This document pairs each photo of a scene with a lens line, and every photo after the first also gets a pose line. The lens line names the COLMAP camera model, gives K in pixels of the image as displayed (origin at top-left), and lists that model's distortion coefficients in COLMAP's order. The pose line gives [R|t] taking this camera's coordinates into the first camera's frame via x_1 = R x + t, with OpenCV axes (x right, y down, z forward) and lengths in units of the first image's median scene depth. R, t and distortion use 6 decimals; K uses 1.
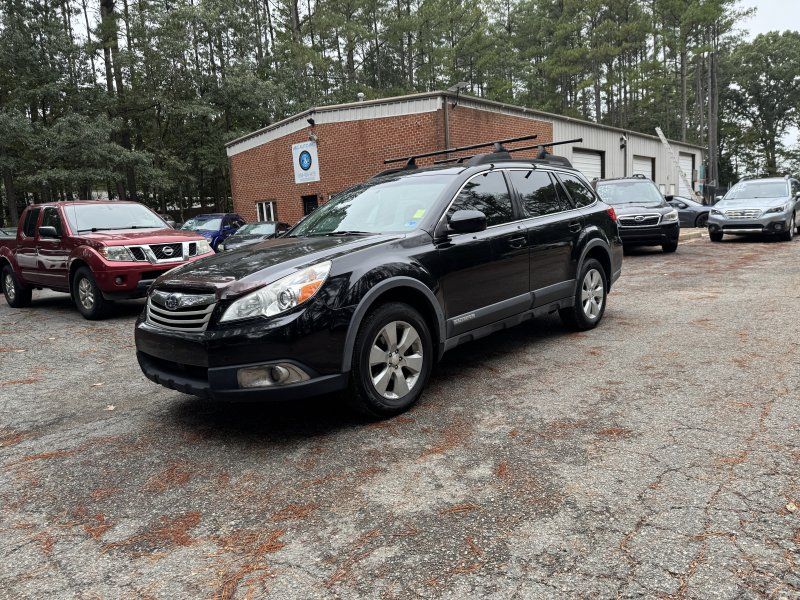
lens RADIAL K [[582.5, 0, 405.6], [0, 582.5, 302.0], [0, 0, 1]] dist [0.015138, -0.016779]
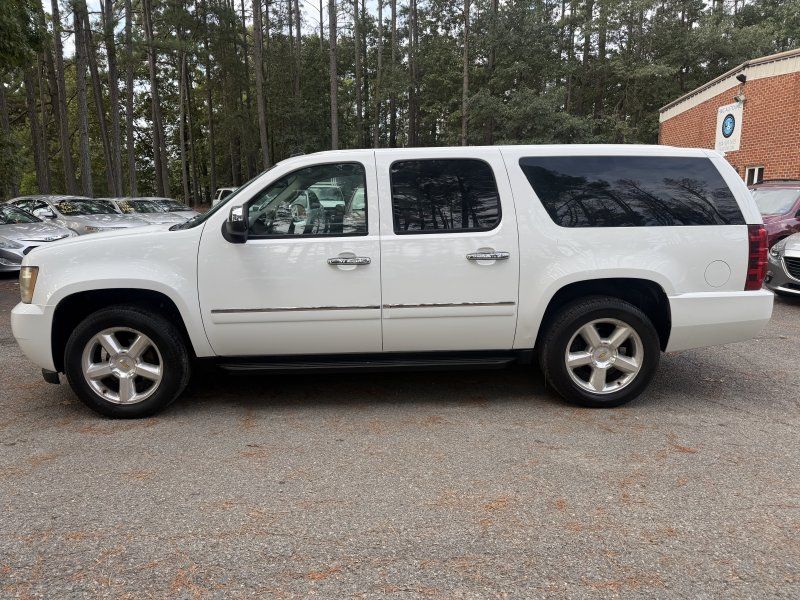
lens RADIAL K [[582.5, 0, 395.4], [0, 582.5, 304.7], [0, 0, 1]] dist [0.015138, -0.016779]
pose [[0.649202, 0.192194, -0.735933, 0.185834], [-0.136576, 0.981279, 0.135788, -0.038803], [0.748253, 0.012357, 0.663298, 0.085632]]
